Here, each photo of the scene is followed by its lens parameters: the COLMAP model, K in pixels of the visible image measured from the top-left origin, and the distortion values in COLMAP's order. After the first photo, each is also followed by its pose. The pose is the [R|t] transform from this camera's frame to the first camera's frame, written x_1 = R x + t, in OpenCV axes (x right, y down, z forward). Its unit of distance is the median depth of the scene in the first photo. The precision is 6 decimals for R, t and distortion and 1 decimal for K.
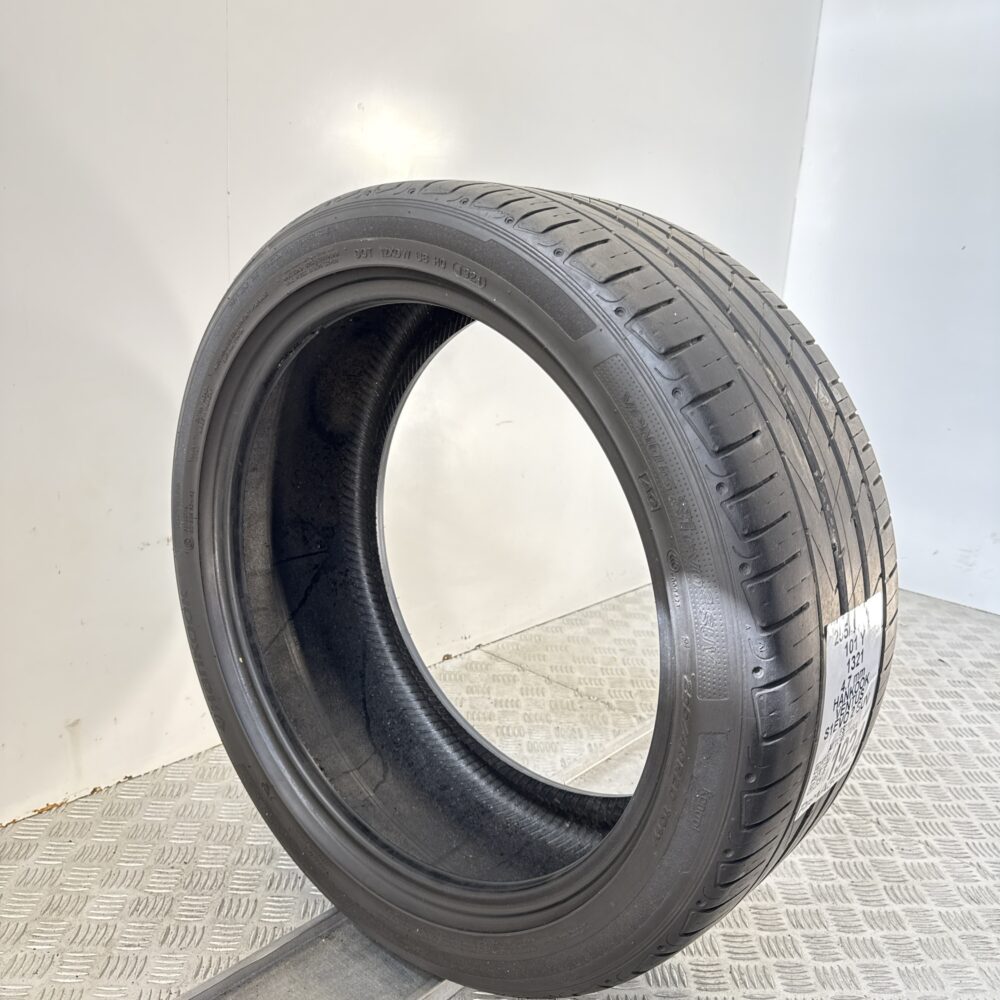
lens RADIAL K [[884.4, 0, 500.0], [0, 884.4, 500.0], [0, 0, 1]] dist [0.106346, -0.268262]
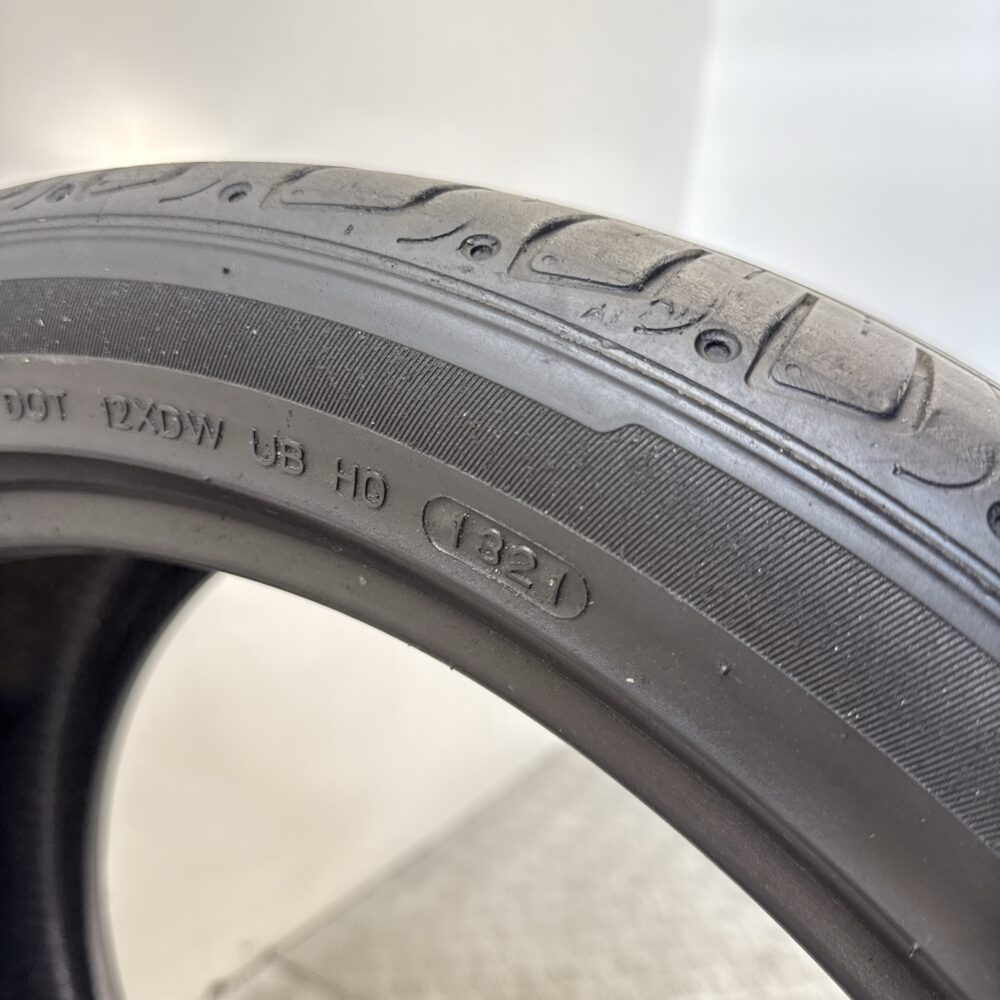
lens RADIAL K [[963.4, 0, 500.0], [0, 963.4, 500.0], [0, 0, 1]] dist [-0.010463, -0.023844]
pose [[0.968077, 0.009835, 0.250459, -0.050091], [0.008346, 0.997411, -0.071424, -0.127510], [-0.250513, 0.071234, 0.965489, 0.386616]]
